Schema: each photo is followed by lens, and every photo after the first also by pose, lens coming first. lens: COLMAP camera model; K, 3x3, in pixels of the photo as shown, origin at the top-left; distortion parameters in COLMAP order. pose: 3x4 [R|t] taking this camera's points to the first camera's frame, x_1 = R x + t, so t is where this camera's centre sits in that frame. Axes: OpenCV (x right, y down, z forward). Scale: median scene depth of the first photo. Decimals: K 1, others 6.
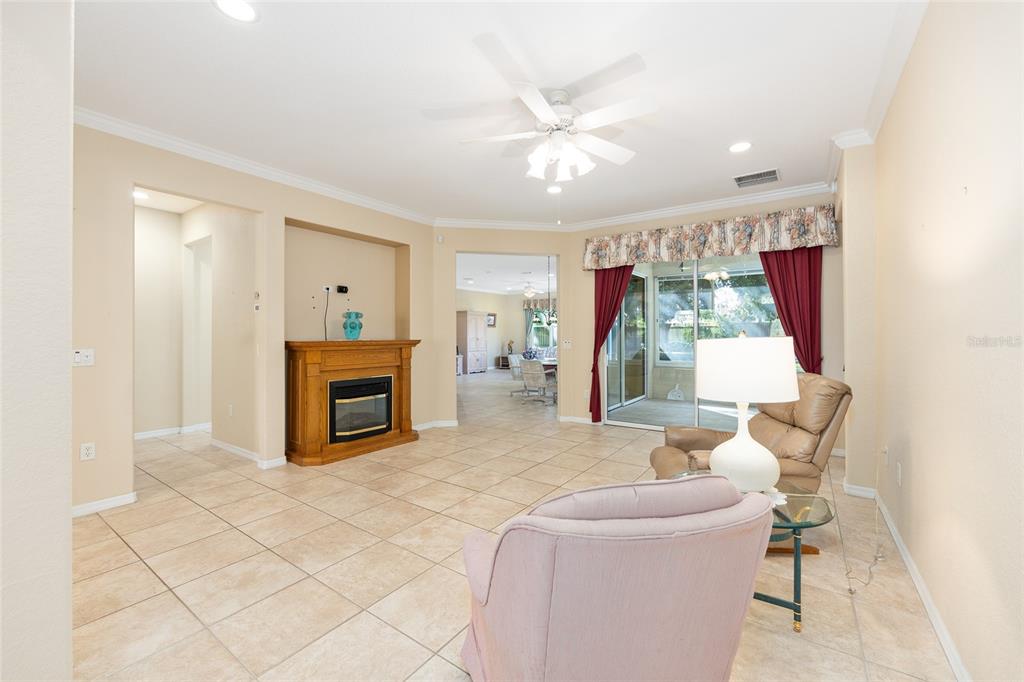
lens RADIAL K [[411.8, 0, 516.0], [0, 411.8, 330.7], [0, 0, 1]] dist [-0.001440, 0.000661]
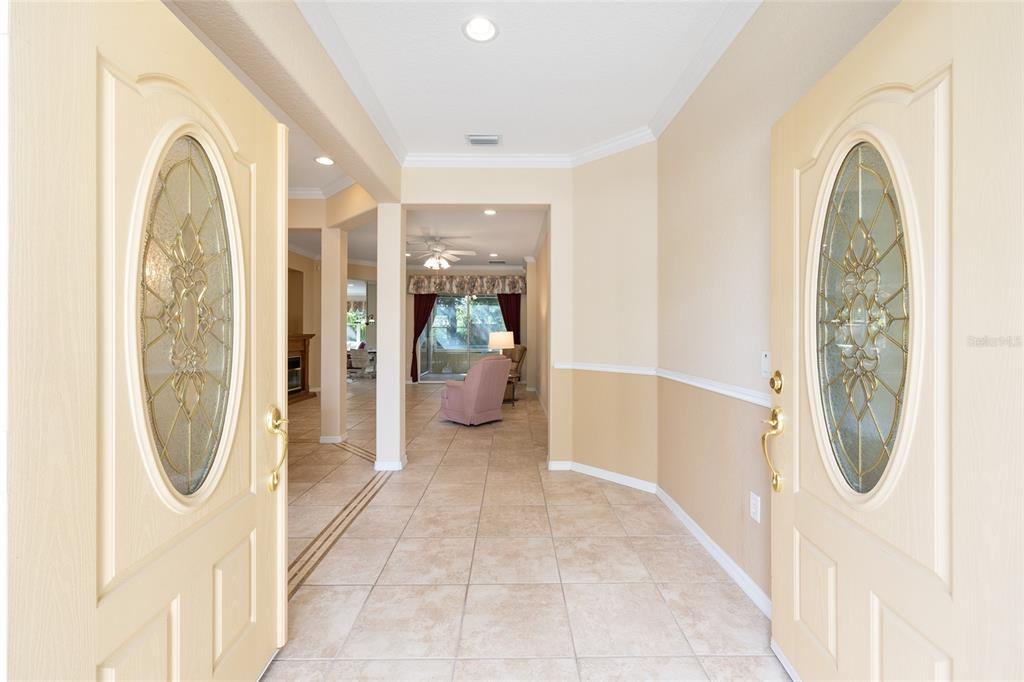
lens RADIAL K [[411.8, 0, 514.3], [0, 411.8, 334.0], [0, 0, 1]] dist [-0.001440, 0.000661]
pose [[0.813551, 0.000388, 0.581494, -0.554014], [-0.007526, 0.999923, 0.009863, -0.000299], [-0.581445, -0.012401, 0.813491, -0.760854]]
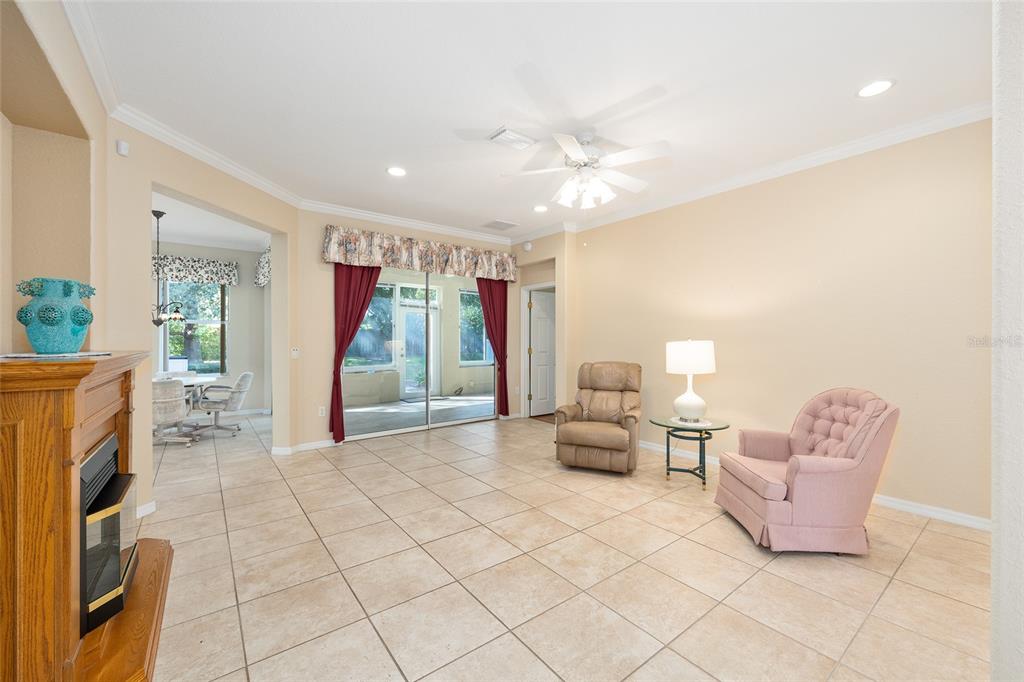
lens RADIAL K [[411.8, 0, 509.4], [0, 411.8, 339.0], [0, 0, 1]] dist [-0.001440, 0.000661]
pose [[0.305412, 0.002031, 0.952218, -0.600010], [-0.008225, 0.999966, 0.000505, 0.004876], [-0.952185, -0.007986, 0.305419, 0.470116]]
